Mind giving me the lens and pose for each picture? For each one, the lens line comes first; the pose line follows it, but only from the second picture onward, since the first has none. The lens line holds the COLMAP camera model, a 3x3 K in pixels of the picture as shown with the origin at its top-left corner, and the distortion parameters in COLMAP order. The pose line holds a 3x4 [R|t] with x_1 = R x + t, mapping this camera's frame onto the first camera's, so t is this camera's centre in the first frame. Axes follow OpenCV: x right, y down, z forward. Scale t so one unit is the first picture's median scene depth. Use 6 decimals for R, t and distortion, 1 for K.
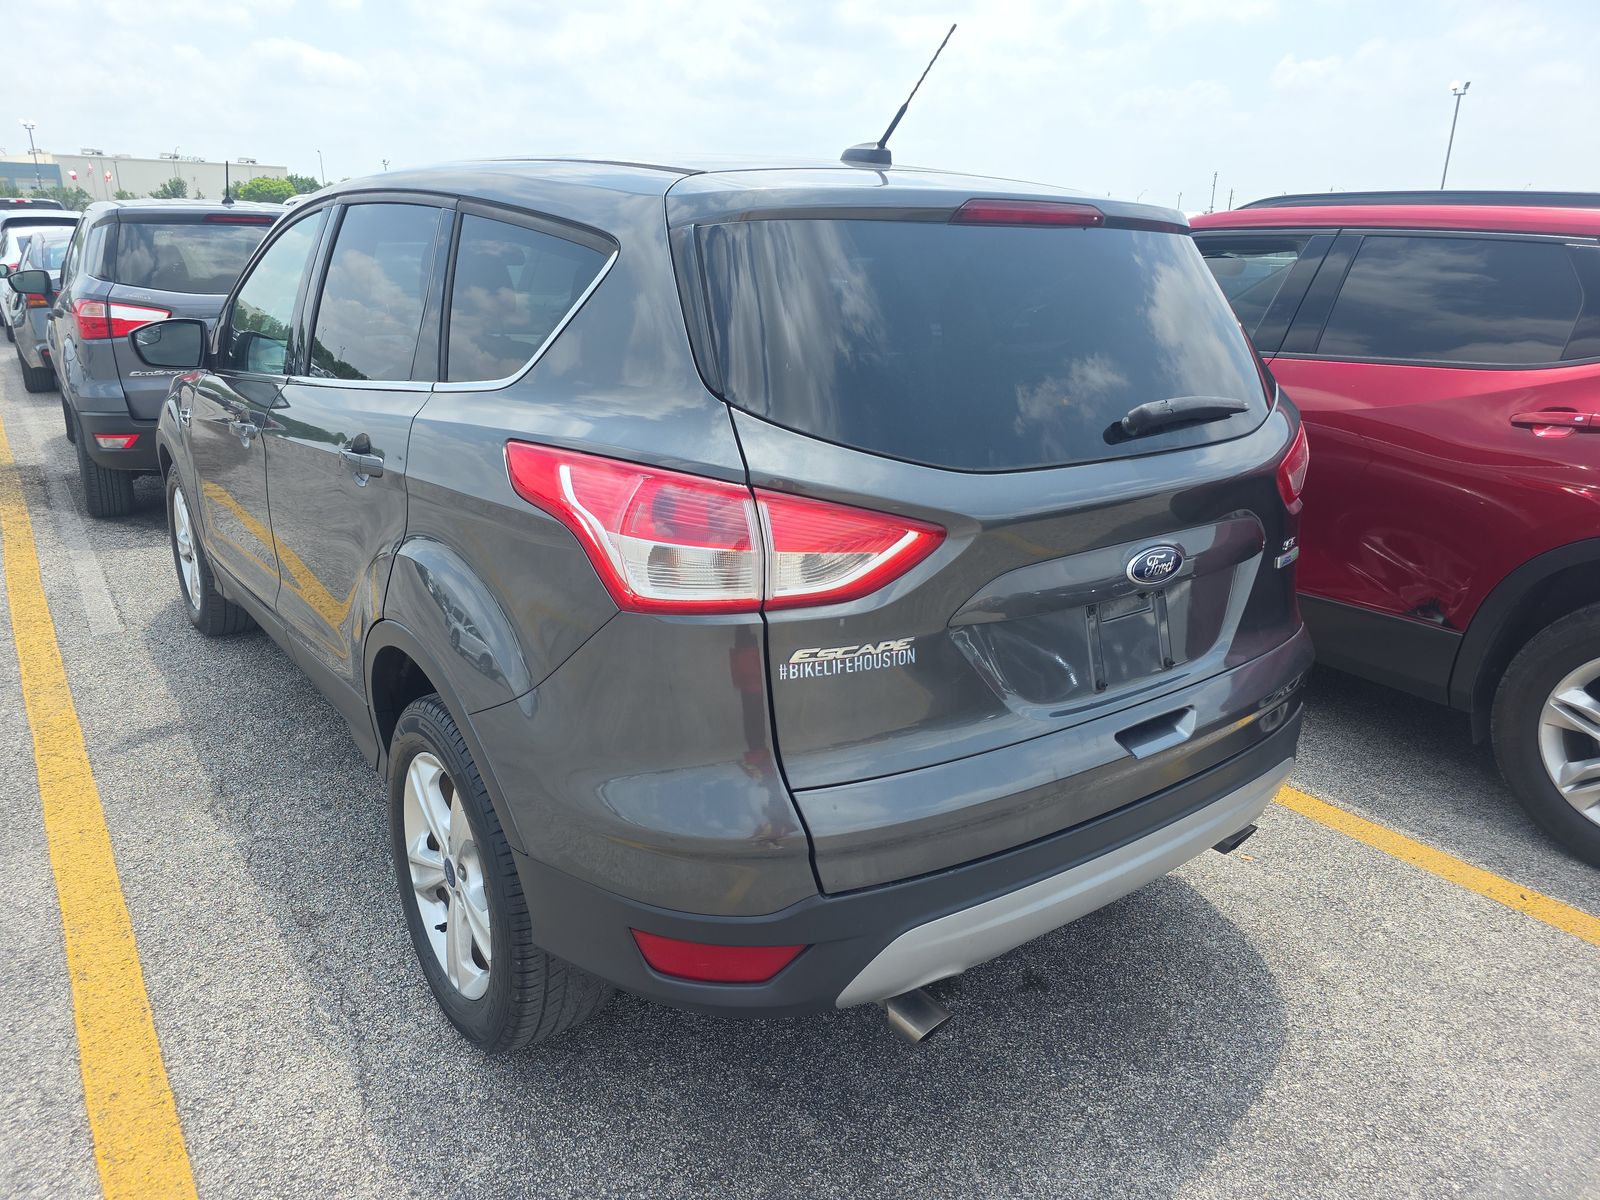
lens RADIAL K [[1099.3, 0, 792.9], [0, 1099.3, 573.1], [0, 0, 1]] dist [0.035769, -0.029554]
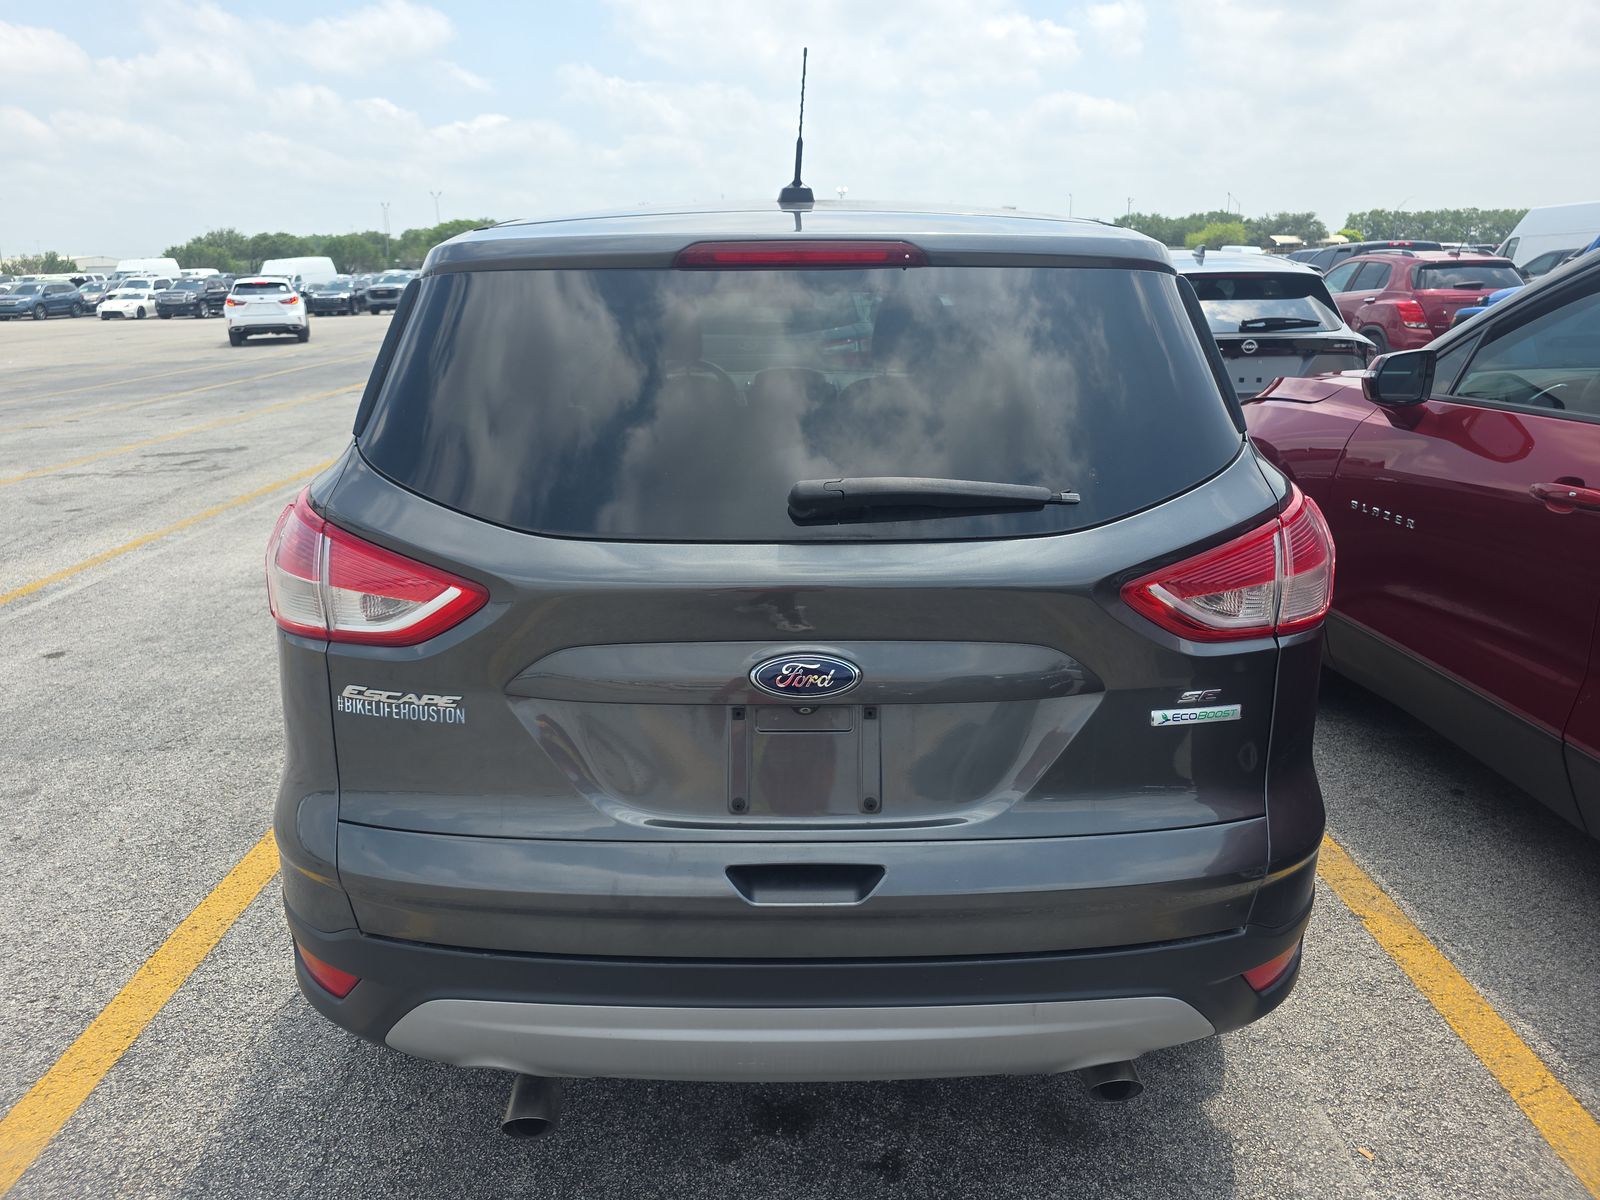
lens RADIAL K [[1080.2, 0, 799.5], [0, 1080.2, 509.2], [0, 0, 1]] dist [0.034425, -0.038678]
pose [[0.807097, 0.101319, -0.581661, 0.900767], [-0.142959, 0.989386, -0.026026, -0.124013], [0.572850, 0.104159, 0.813015, 0.389427]]
